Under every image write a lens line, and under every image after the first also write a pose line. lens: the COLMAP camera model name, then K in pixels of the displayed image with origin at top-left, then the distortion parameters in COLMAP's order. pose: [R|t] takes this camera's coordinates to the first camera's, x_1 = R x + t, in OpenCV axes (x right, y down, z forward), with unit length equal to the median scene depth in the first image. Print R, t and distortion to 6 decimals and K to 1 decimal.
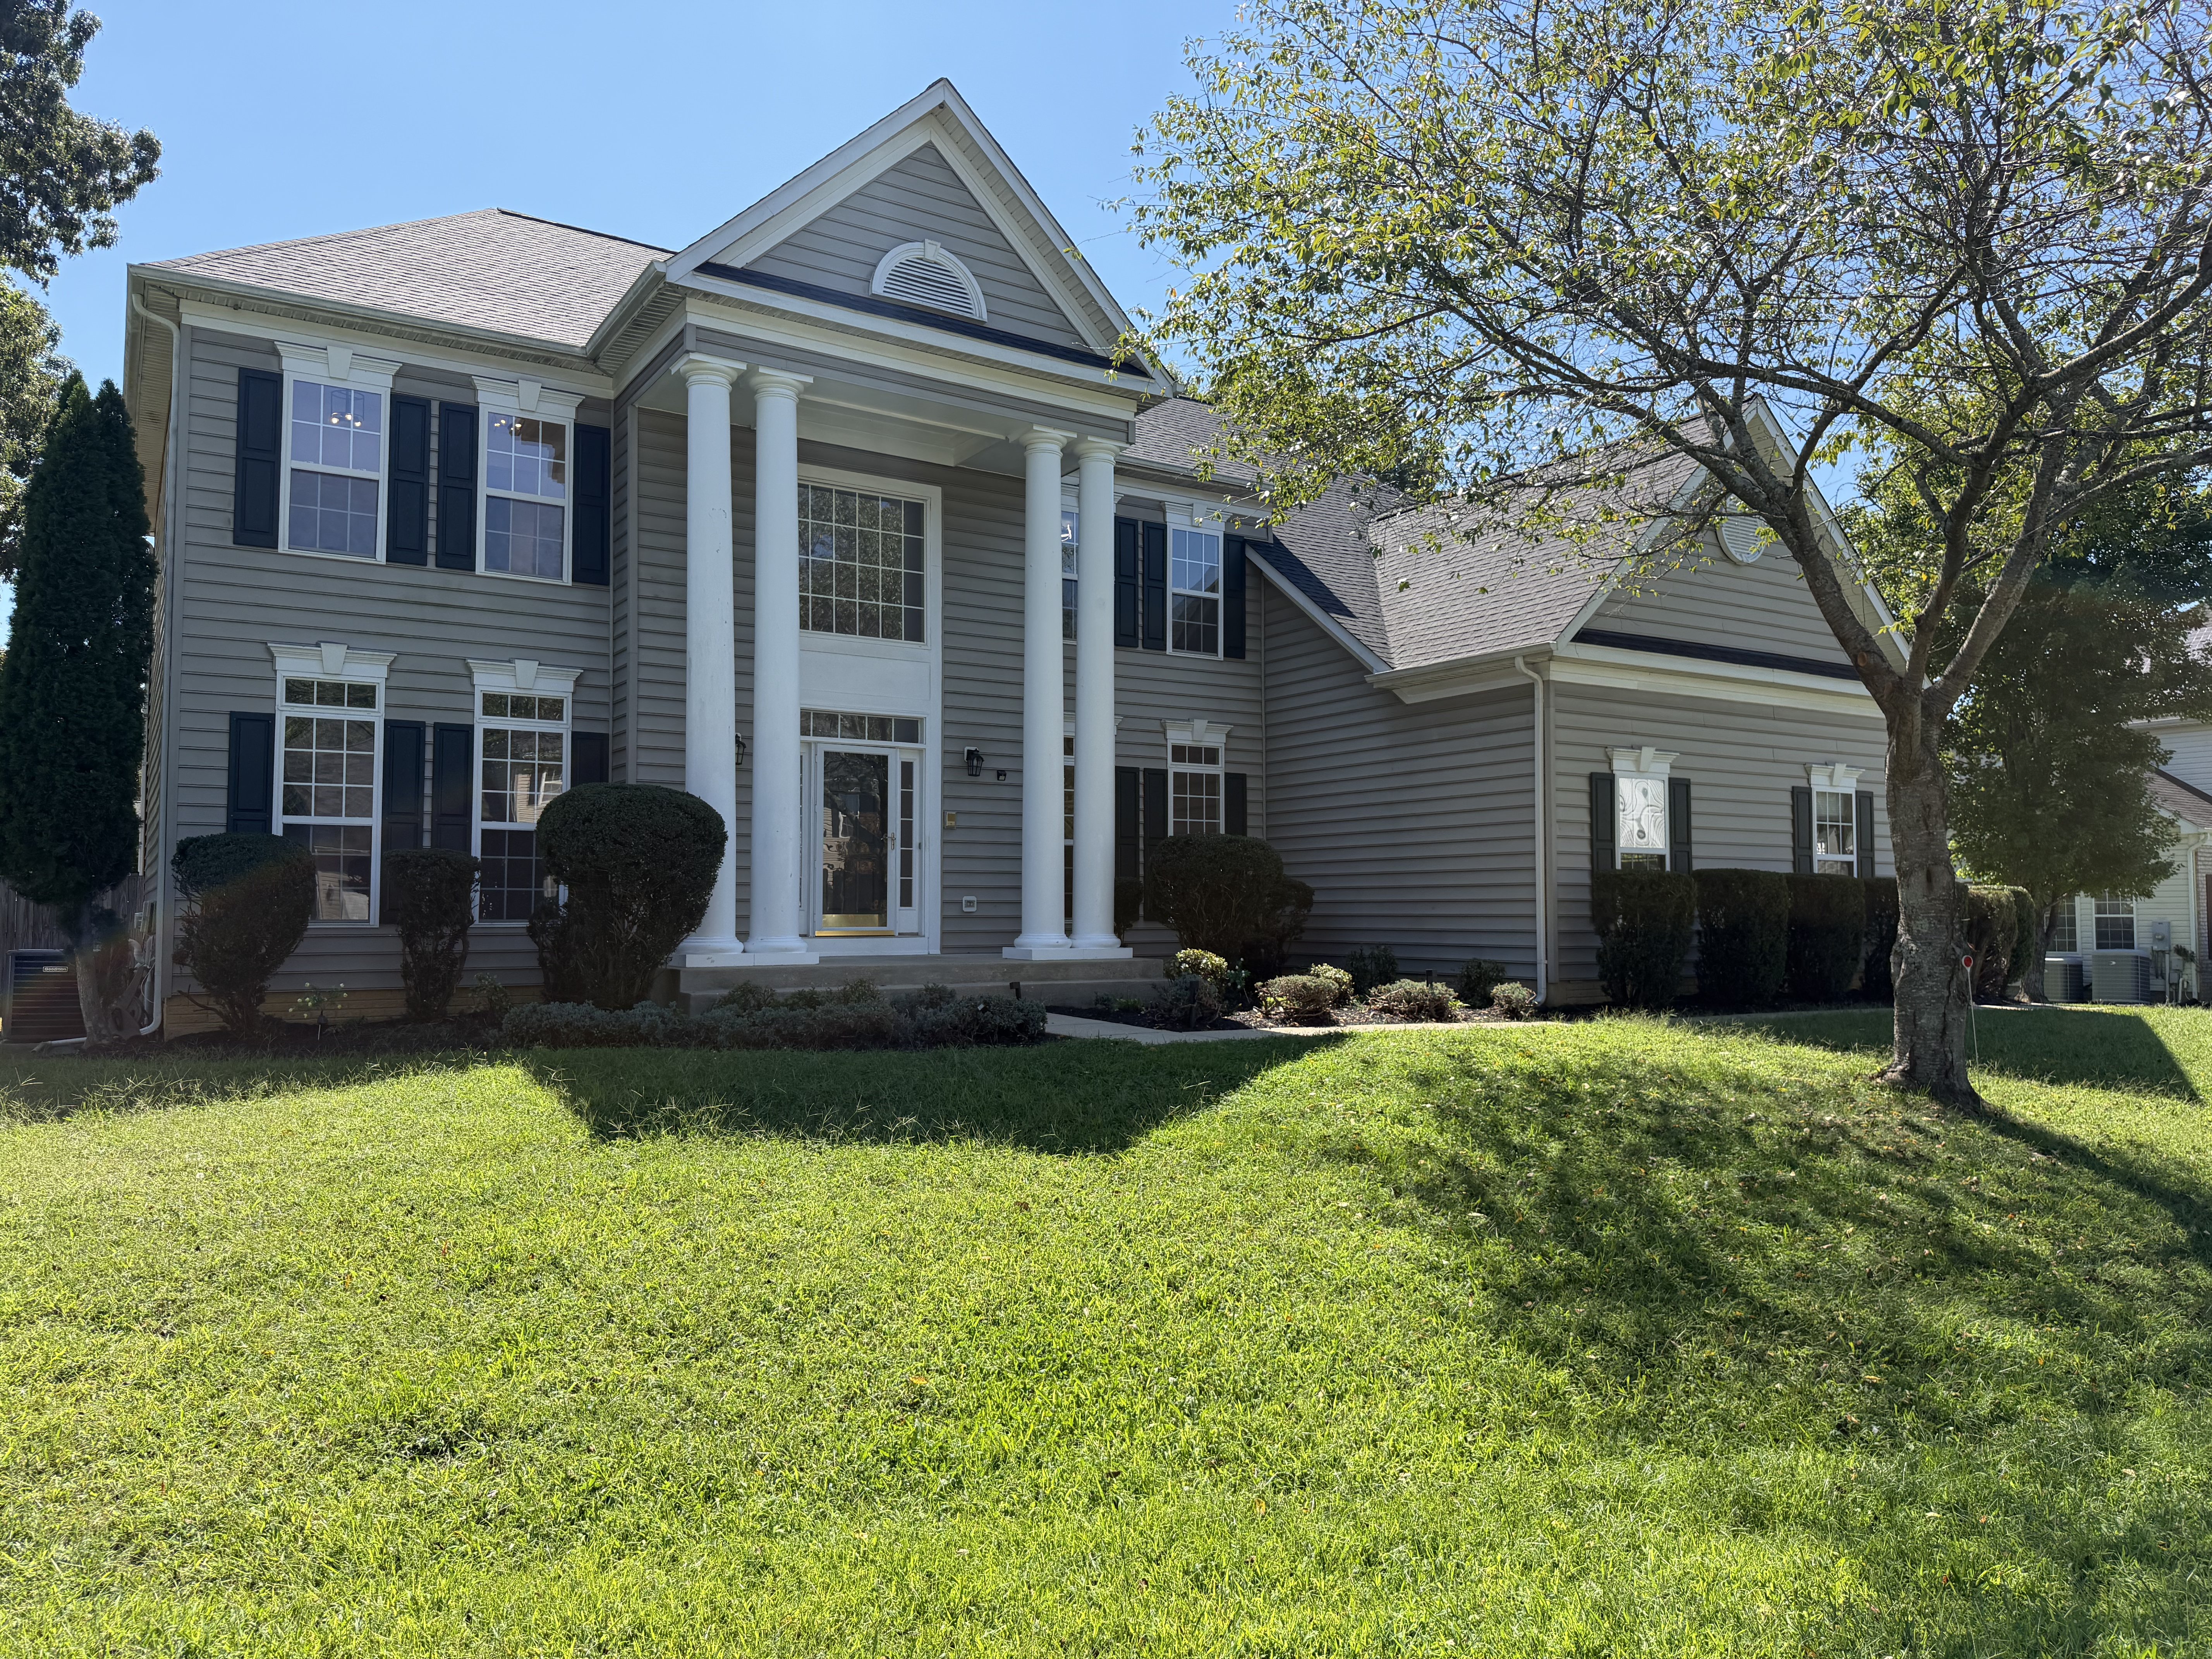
lens RADIAL K [[1545.5, 0, 1108.4], [0, 1545.5, 837.4], [0, 0, 1]] dist [0.011094, -0.009843]
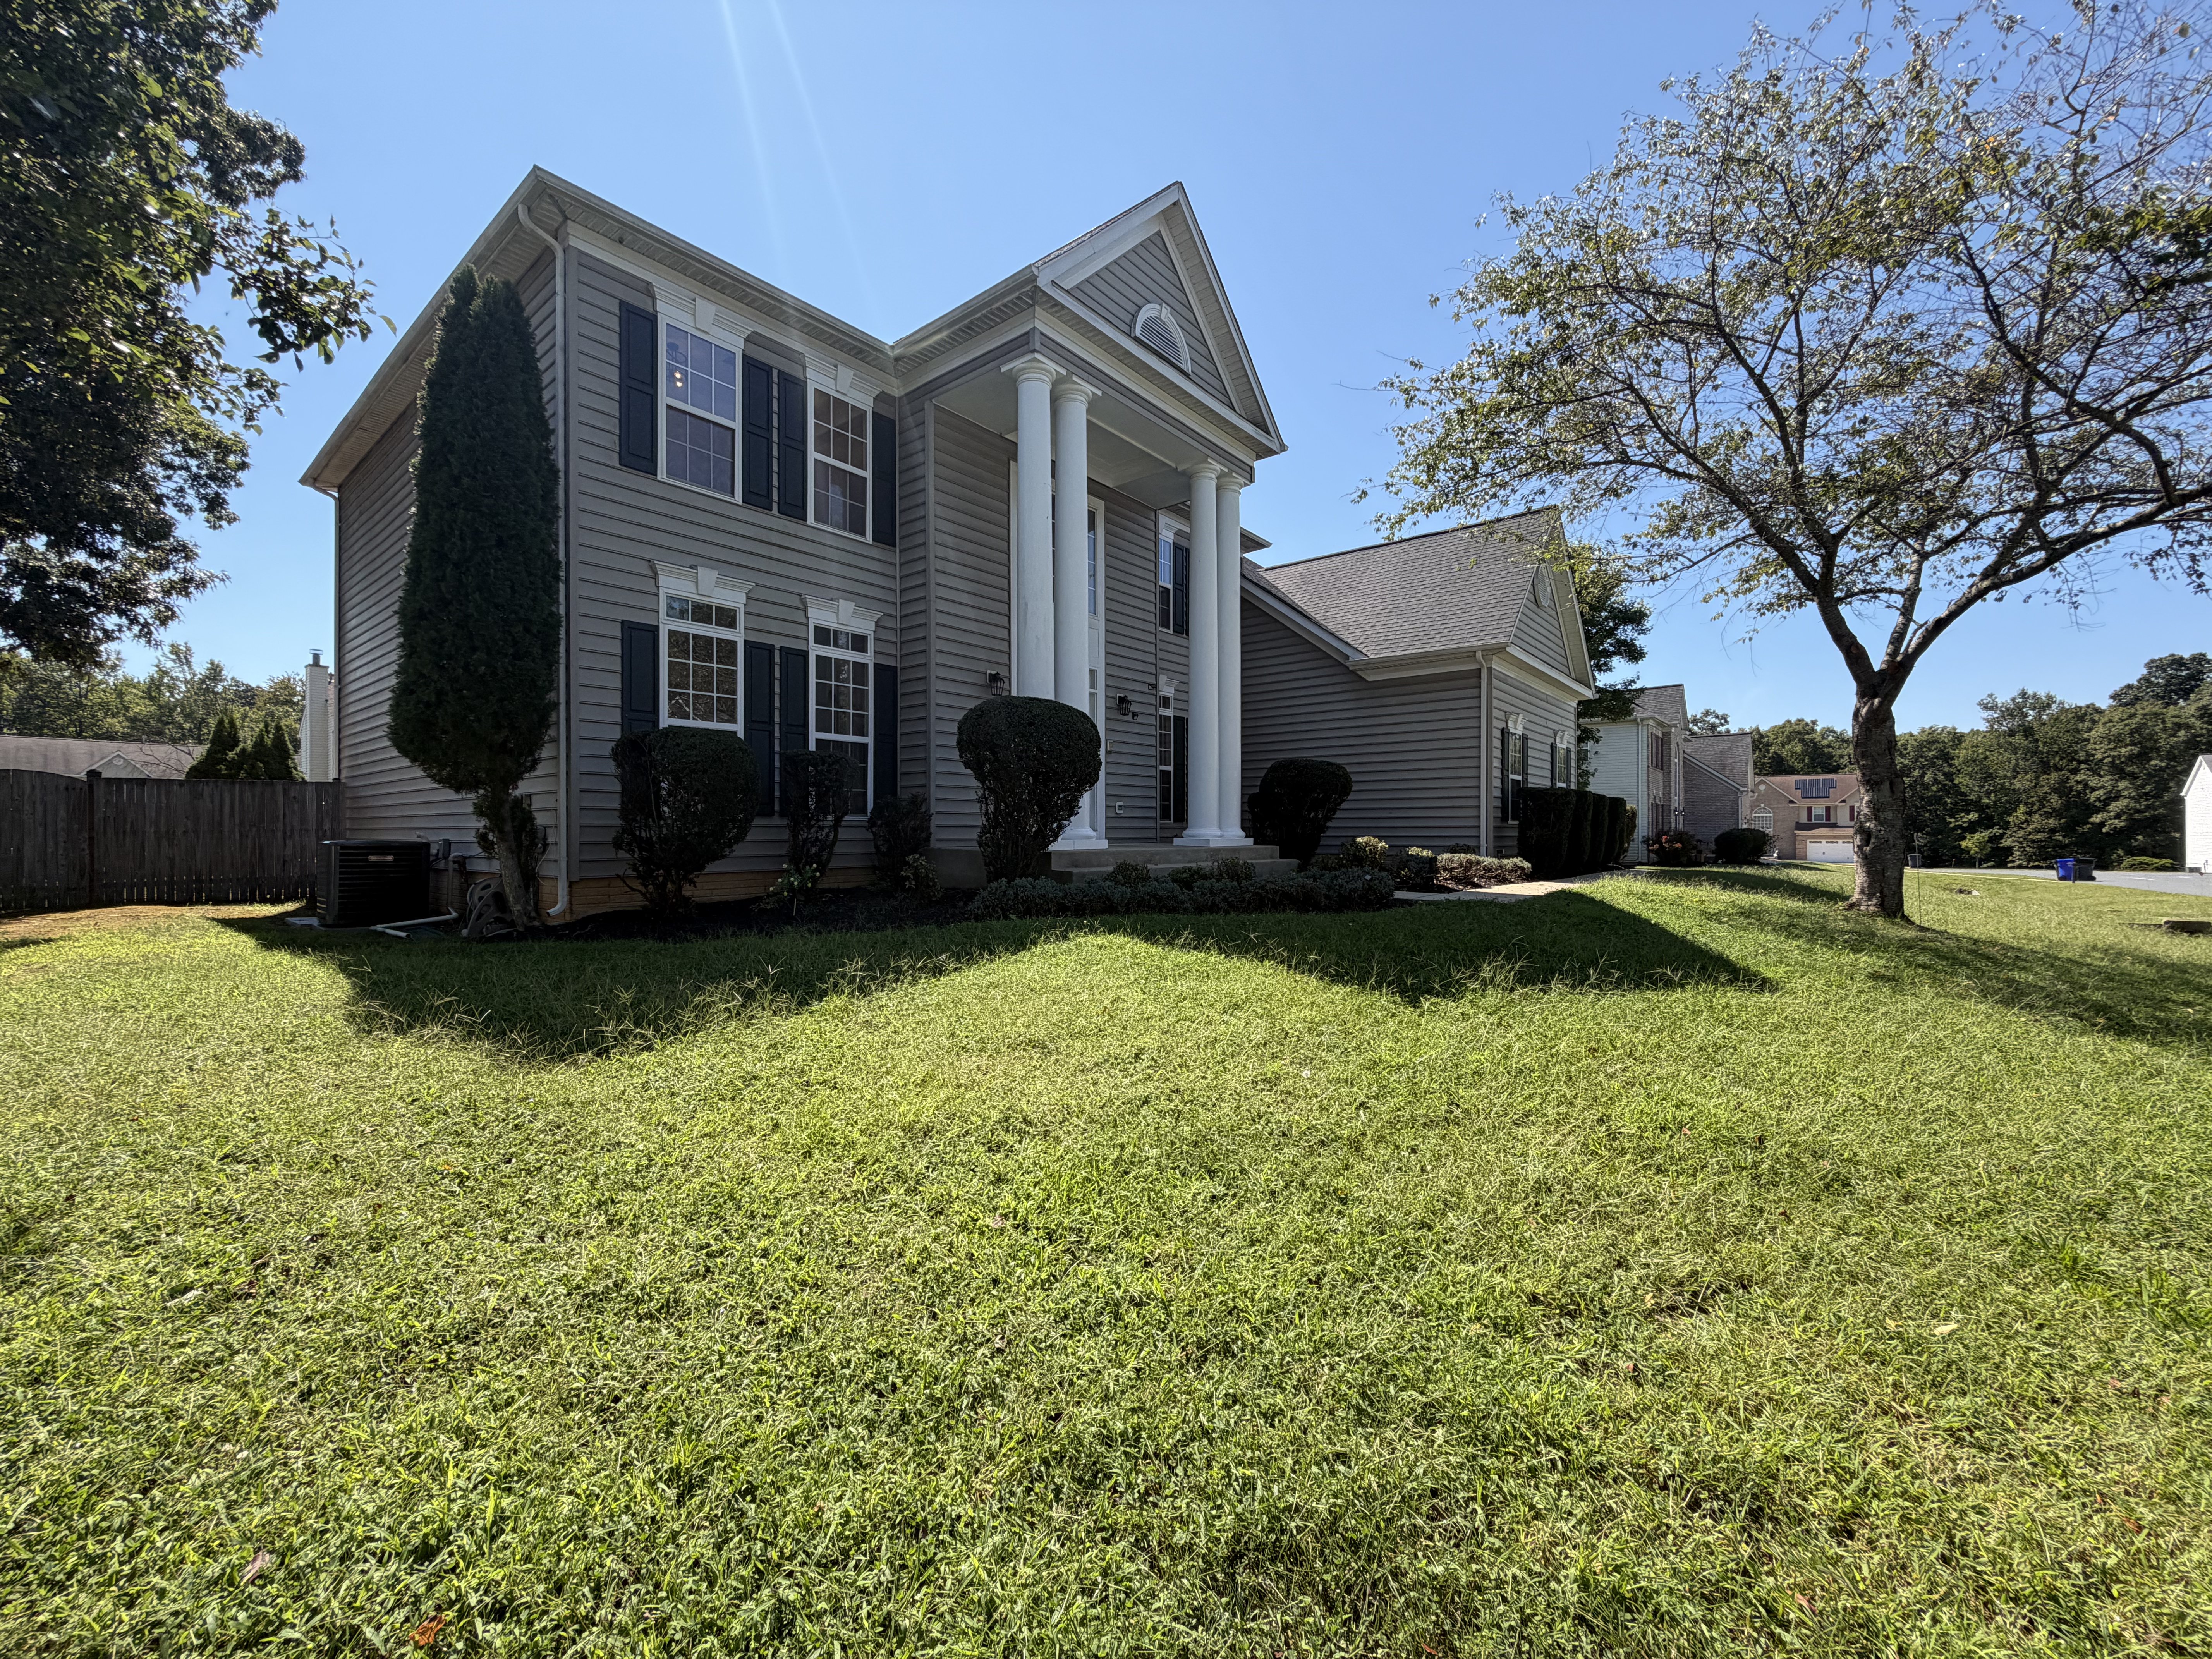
lens RADIAL K [[882.8, 0, 1103.7], [0, 882.8, 825.2], [0, 0, 1]] dist [0.002959, 0.000363]
pose [[0.953929, 0.003155, 0.300017, -0.411125], [-0.017206, 0.998874, 0.044202, 0.028613], [-0.299540, -0.047328, 0.952909, 0.284890]]
